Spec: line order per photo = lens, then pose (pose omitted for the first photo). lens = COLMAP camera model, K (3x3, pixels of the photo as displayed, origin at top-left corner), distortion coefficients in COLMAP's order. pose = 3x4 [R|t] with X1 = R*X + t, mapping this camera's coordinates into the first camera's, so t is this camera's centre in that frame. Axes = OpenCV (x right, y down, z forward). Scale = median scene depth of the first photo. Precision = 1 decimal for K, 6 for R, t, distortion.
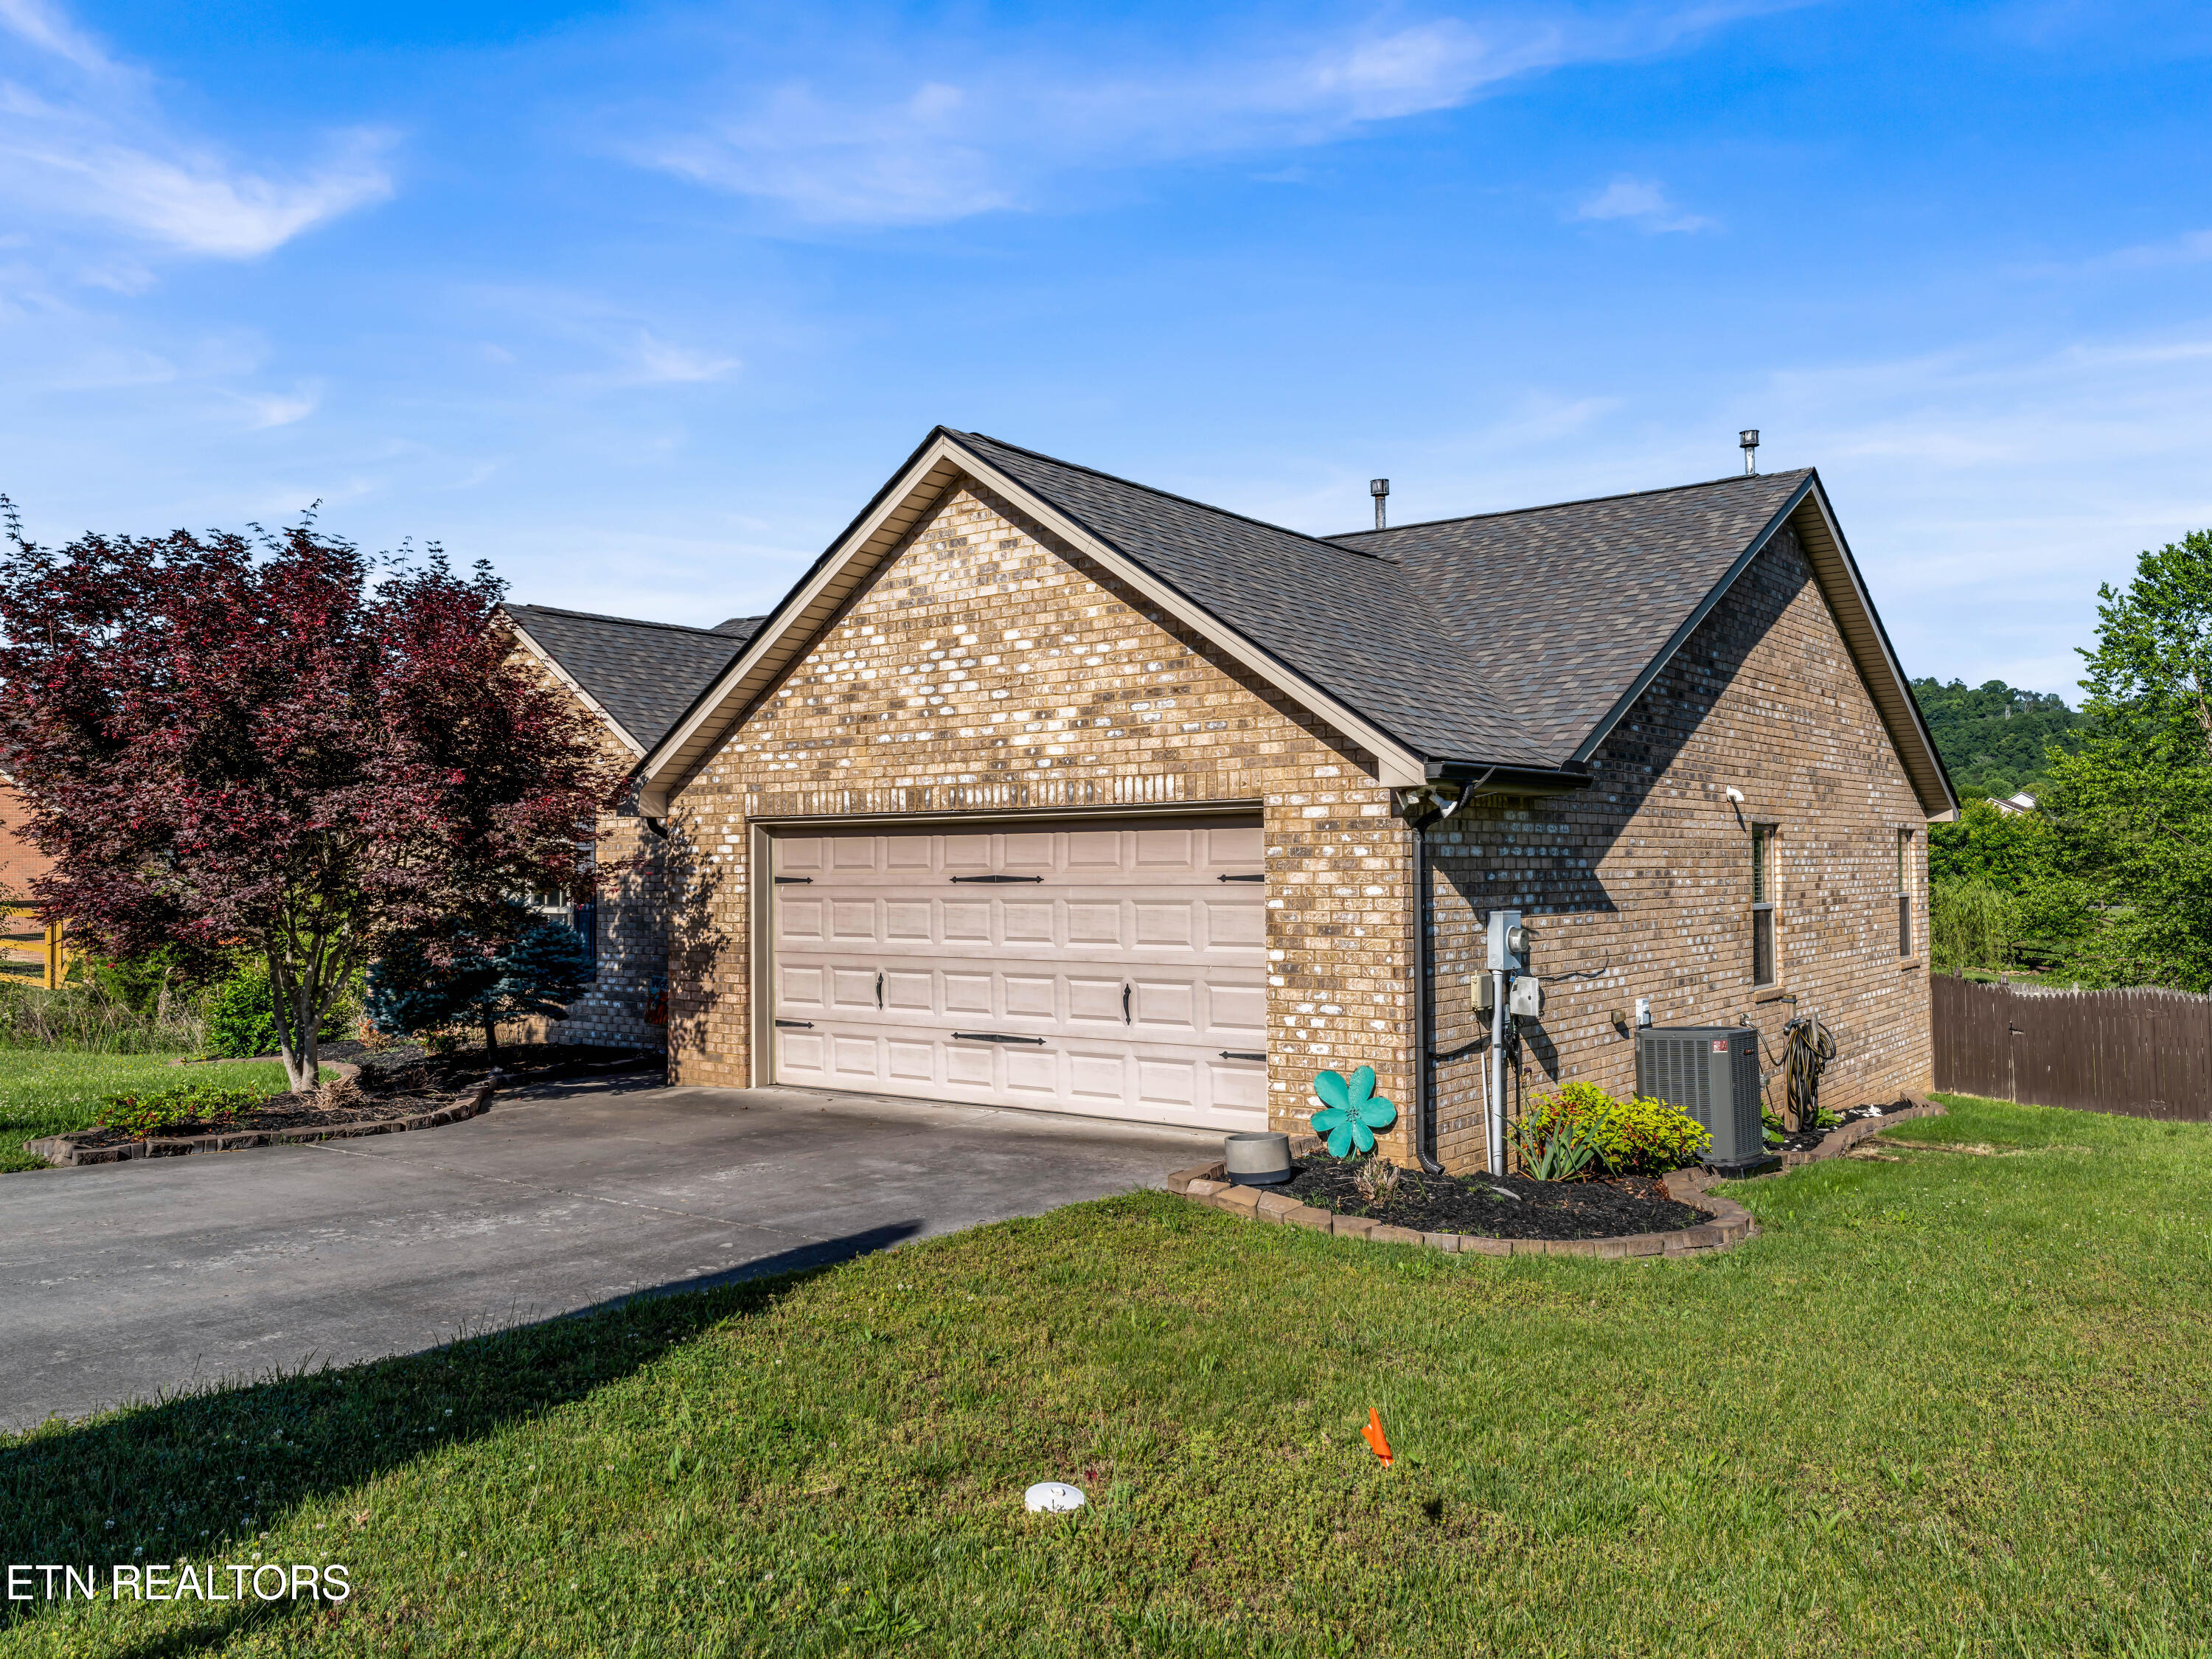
lens RADIAL K [[1648.1, 0, 1144.3], [0, 1648.1, 810.2], [0, 0, 1]] dist [0.021200, 0.012591]
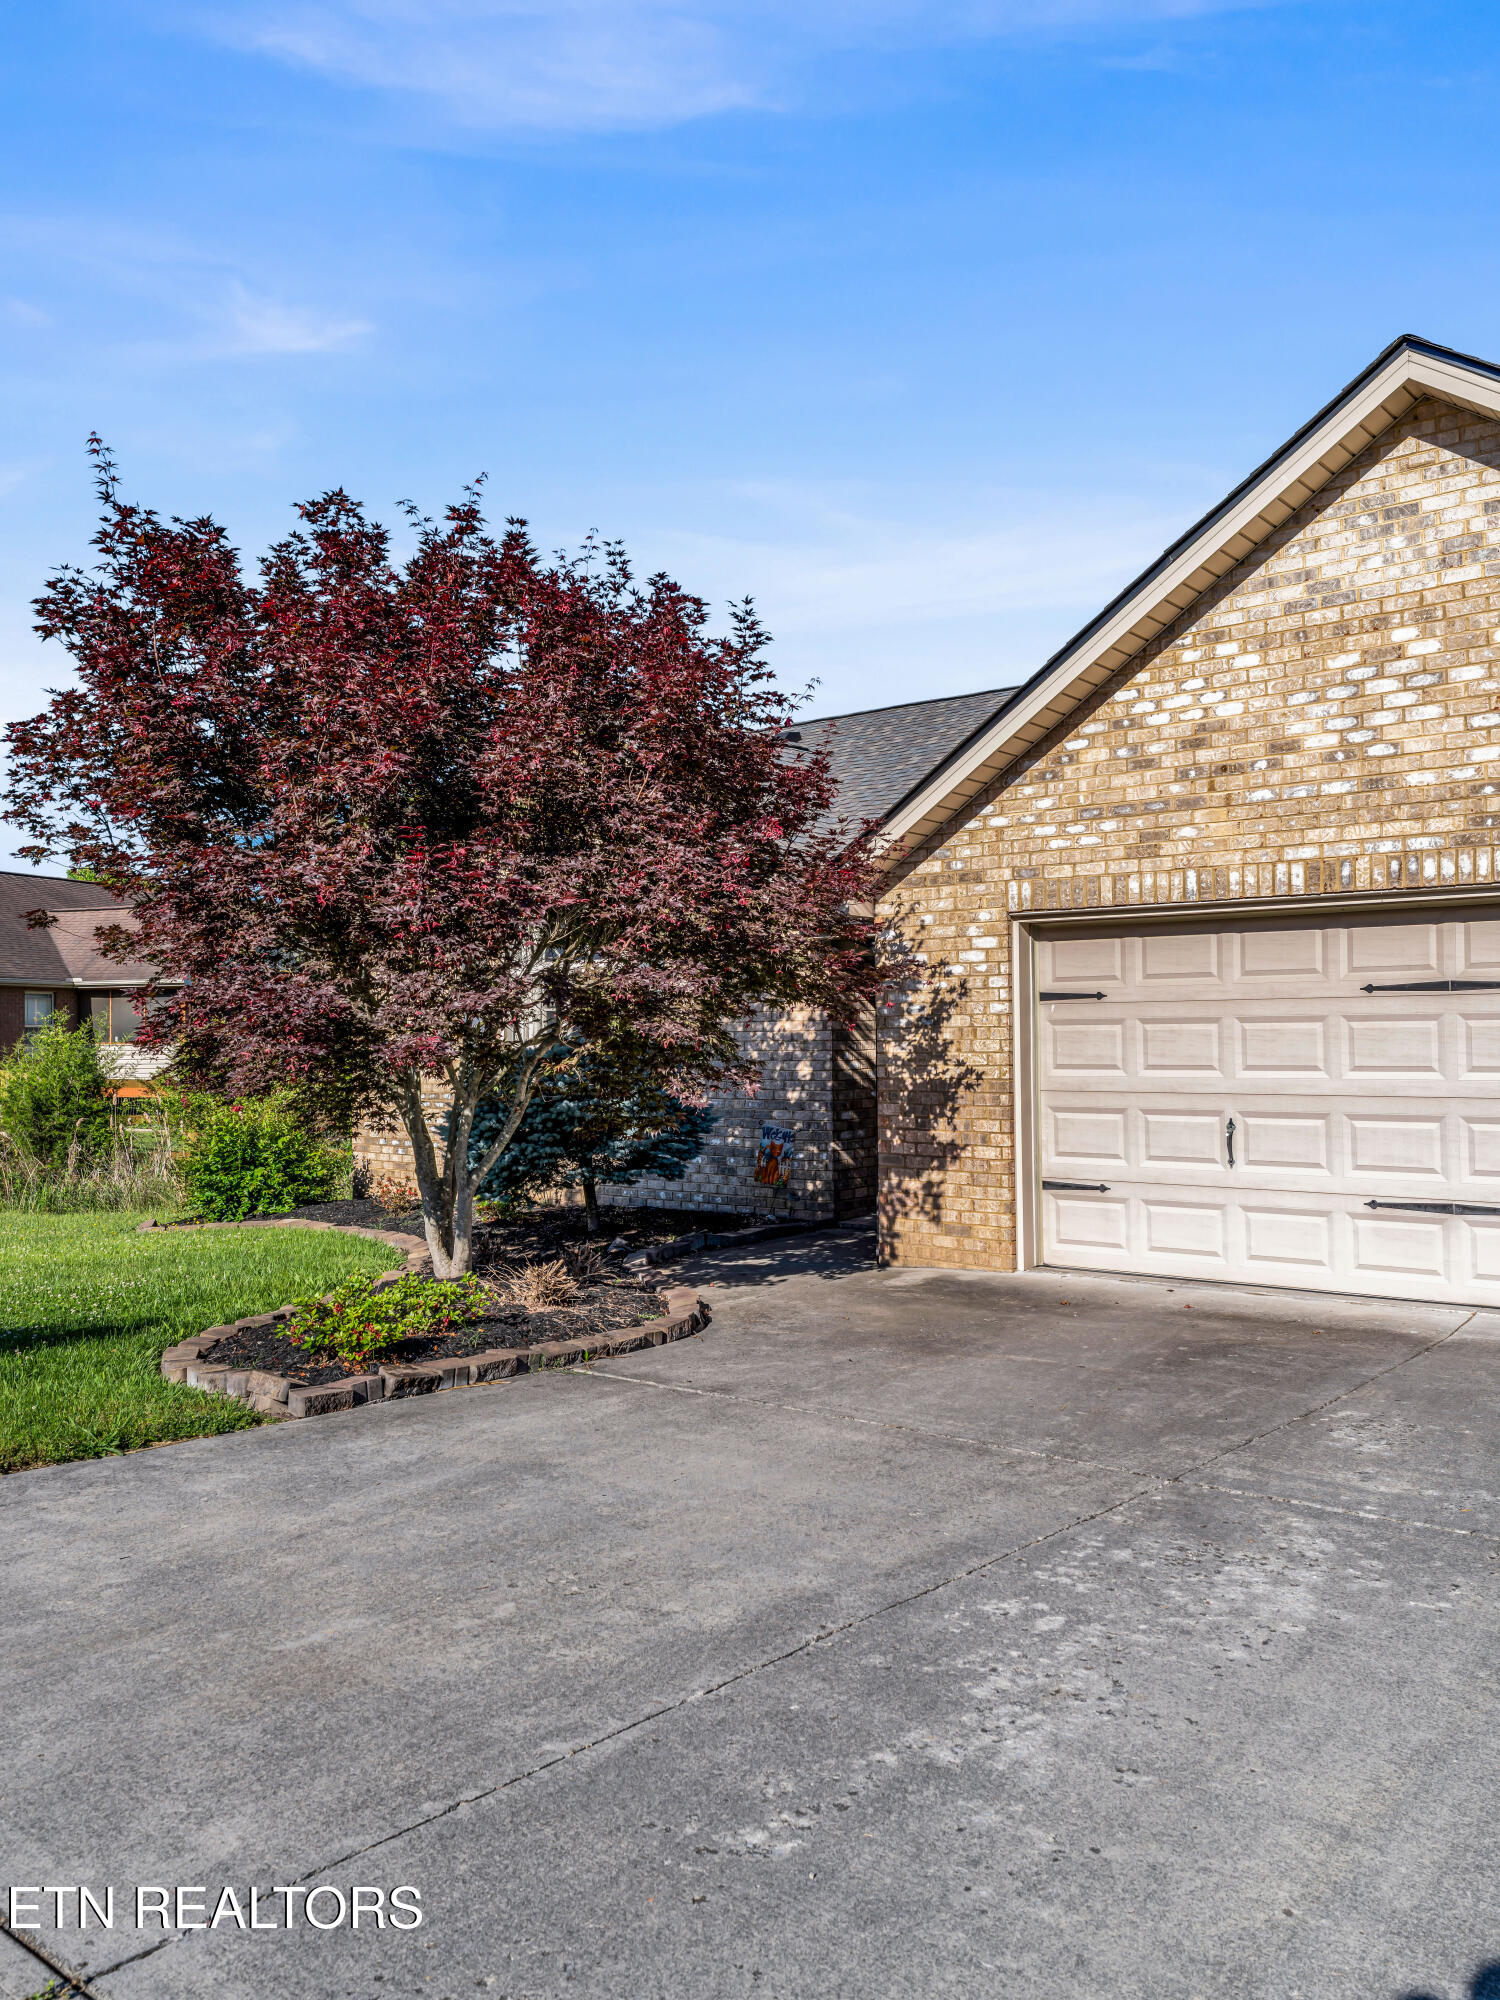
lens RADIAL K [[1490.2, 0, 823.9], [0, 1490.2, 976.6], [0, 0, 1]] dist [0.021200, 0.012591]
pose [[0.999995, -0.002588, -0.001784, -0.342518], [0.002586, 0.999996, -0.001192, 0.036169], [0.001787, 0.001188, 0.999998, 0.334129]]
